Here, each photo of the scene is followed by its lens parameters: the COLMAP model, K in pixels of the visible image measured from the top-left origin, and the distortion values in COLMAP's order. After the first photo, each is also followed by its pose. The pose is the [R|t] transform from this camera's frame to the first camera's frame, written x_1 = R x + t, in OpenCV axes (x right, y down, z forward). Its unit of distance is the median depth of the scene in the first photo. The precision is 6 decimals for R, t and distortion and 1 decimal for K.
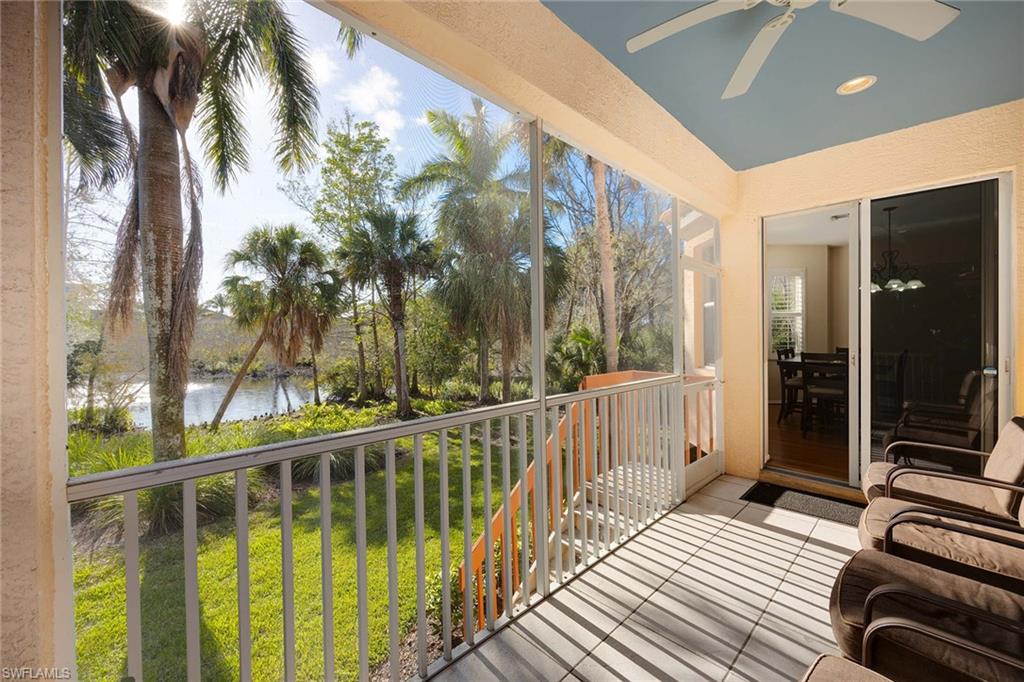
lens RADIAL K [[399.6, 0, 517.5], [0, 399.6, 349.2], [0, 0, 1]] dist [-0.009094, 0.000171]
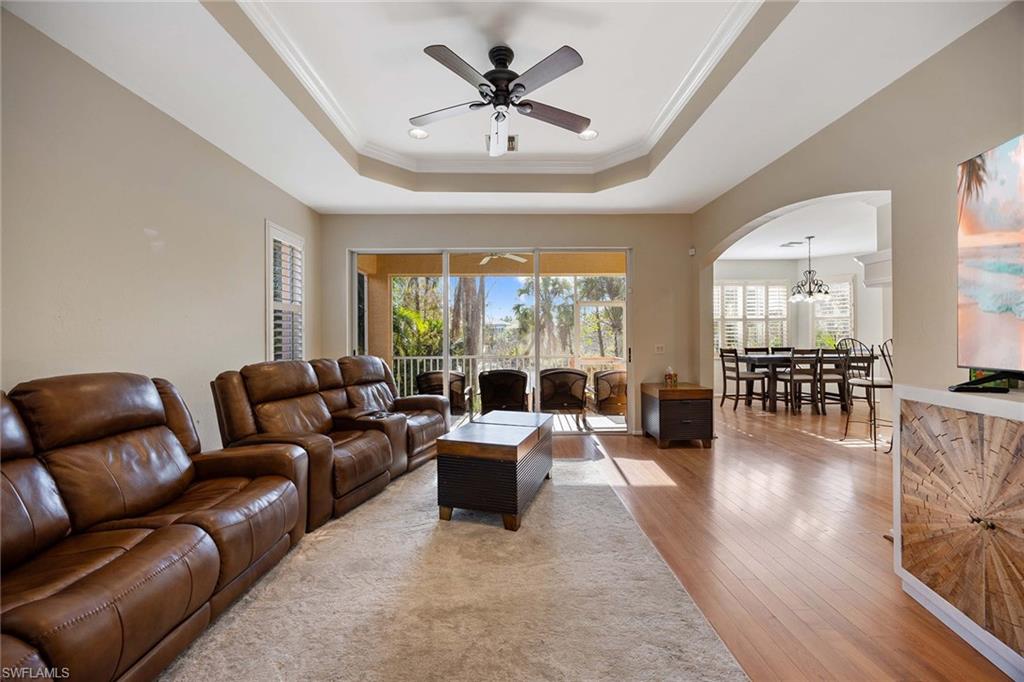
lens RADIAL K [[392.0, 0, 516.1], [0, 392.0, 337.6], [0, 0, 1]] dist [-0.002504, -0.000007]
pose [[0.719178, -0.003282, -0.694818, 0.432828], [-0.022010, 0.999379, -0.027502, 0.005097], [0.694477, 0.035071, 0.718660, -0.191550]]
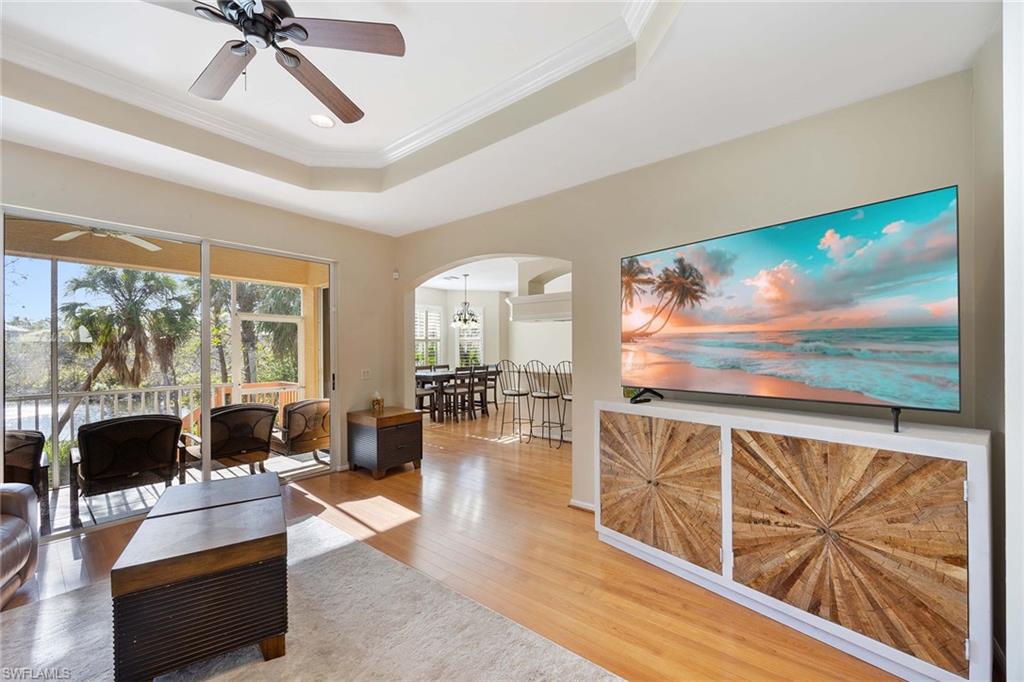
lens RADIAL K [[399.6, 0, 517.5], [0, 399.6, 349.2], [0, 0, 1]] dist [-0.009094, 0.000171]
pose [[0.993385, -0.003719, 0.114775, 0.367274], [0.008241, 0.999207, -0.038945, -0.004085], [-0.114540, 0.039633, 0.992628, -0.198969]]
